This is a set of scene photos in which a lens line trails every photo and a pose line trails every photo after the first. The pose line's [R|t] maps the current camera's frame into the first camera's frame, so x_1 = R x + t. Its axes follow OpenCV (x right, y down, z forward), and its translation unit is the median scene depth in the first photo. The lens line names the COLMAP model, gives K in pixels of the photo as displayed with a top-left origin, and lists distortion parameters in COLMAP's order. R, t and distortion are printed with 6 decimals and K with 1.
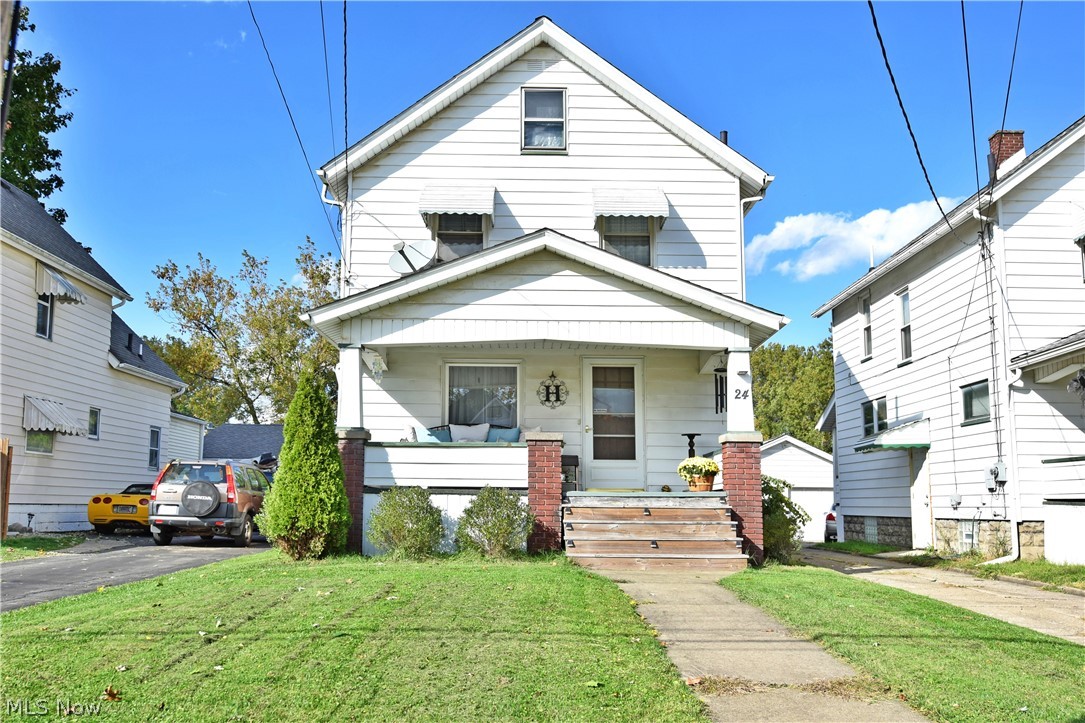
lens RADIAL K [[961.5, 0, 546.5], [0, 961.5, 384.9], [0, 0, 1]] dist [0.001351, -0.003425]
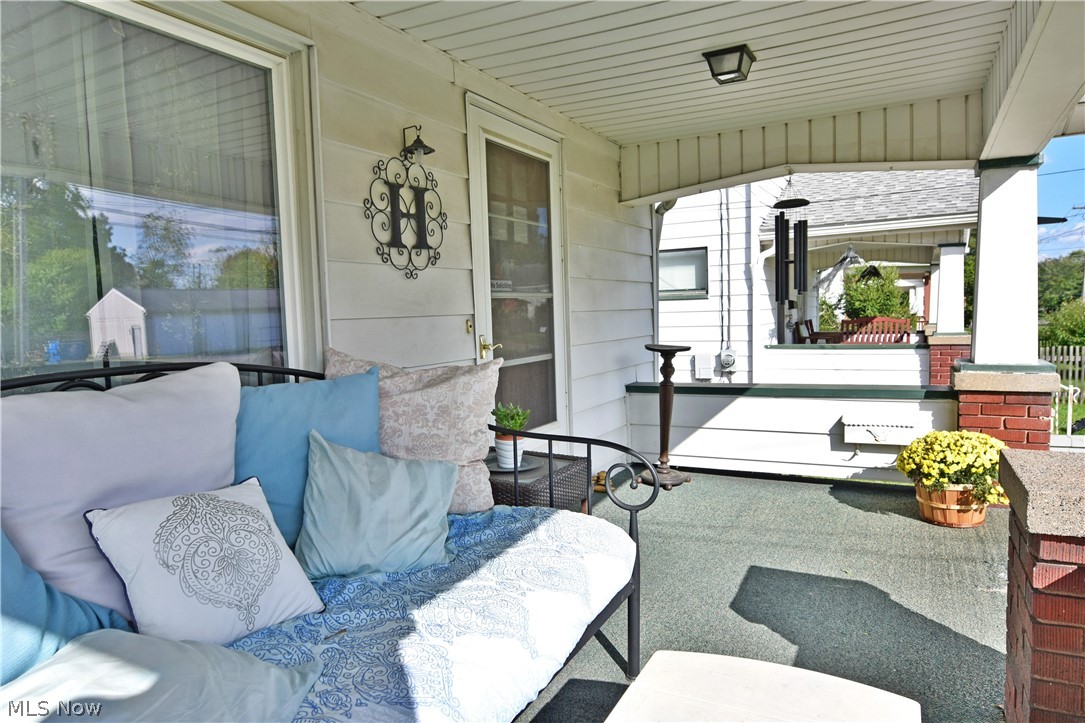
lens RADIAL K [[681.6, 0, 539.8], [0, 681.6, 355.1], [0, 0, 1]] dist [-0.004138, -0.001070]
pose [[0.490826, -0.080134, 0.867565, -0.134063], [-0.072128, 0.988606, 0.132121, 0.018482], [-0.868267, -0.127424, 0.479453, 0.871735]]
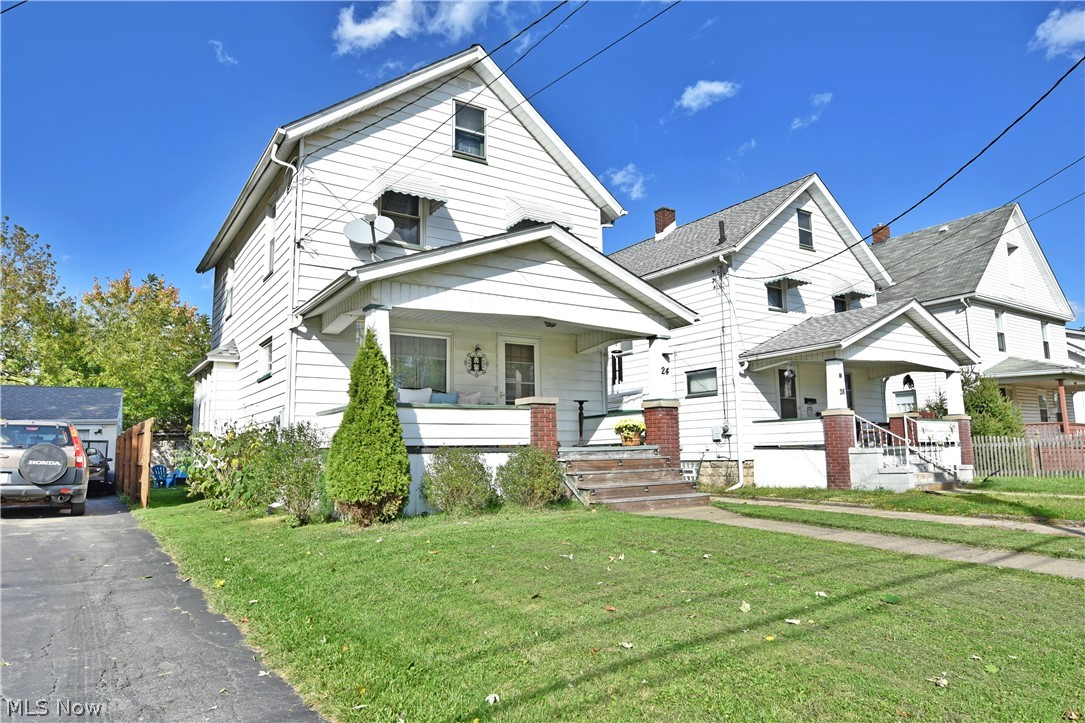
lens RADIAL K [[681.6, 0, 539.8], [0, 681.6, 355.1], [0, 0, 1]] dist [-0.004138, -0.001070]
pose [[0.837457, 0.052686, 0.543958, -0.377374], [-0.042639, 0.998607, -0.031077, 0.020640], [-0.544838, 0.002832, 0.838537, 0.260586]]
